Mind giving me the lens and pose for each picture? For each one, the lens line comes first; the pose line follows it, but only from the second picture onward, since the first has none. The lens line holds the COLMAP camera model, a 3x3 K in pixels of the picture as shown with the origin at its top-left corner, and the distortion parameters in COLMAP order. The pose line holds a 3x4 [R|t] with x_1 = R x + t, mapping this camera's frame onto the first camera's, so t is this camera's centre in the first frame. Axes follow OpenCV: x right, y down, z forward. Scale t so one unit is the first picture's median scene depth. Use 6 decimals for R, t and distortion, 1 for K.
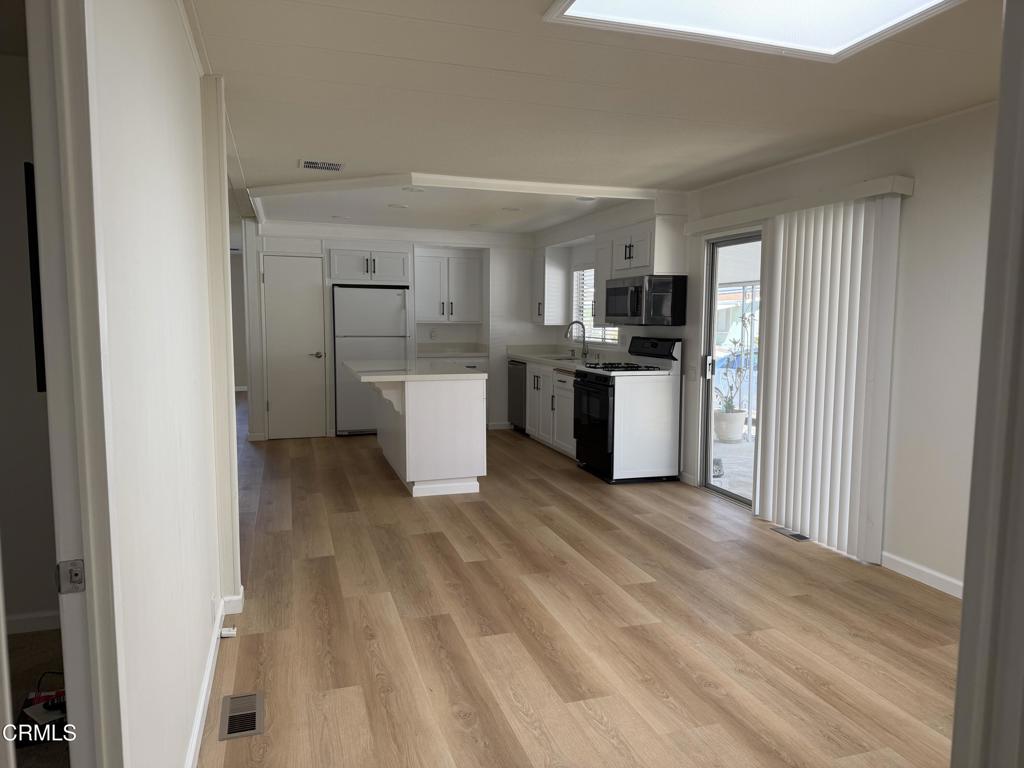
lens RADIAL K [[714.2, 0, 512.0], [0, 714.2, 384.0], [0, 0, 1]] dist [0.001158, -0.002134]
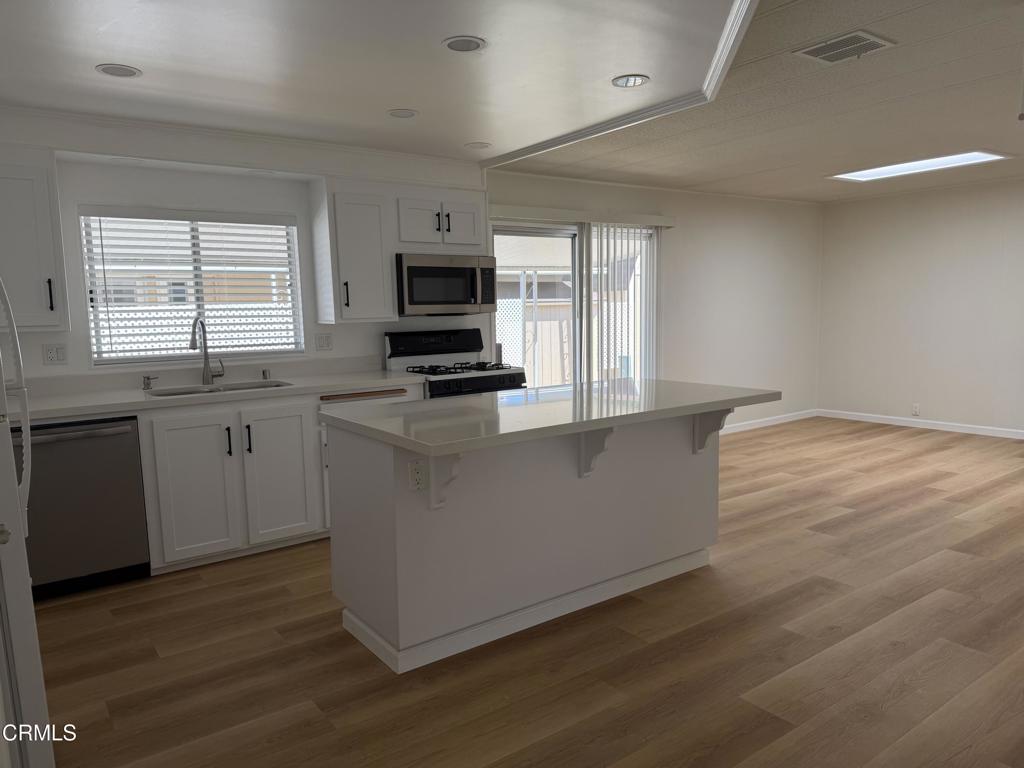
lens RADIAL K [[714.2, 0, 512.0], [0, 714.2, 384.0], [0, 0, 1]] dist [0.001158, -0.002134]
pose [[-0.312885, -0.123390, 0.941742, -0.937889], [0.098490, 0.981965, 0.161383, -0.195780], [-0.944671, 0.143247, -0.295089, 1.781003]]
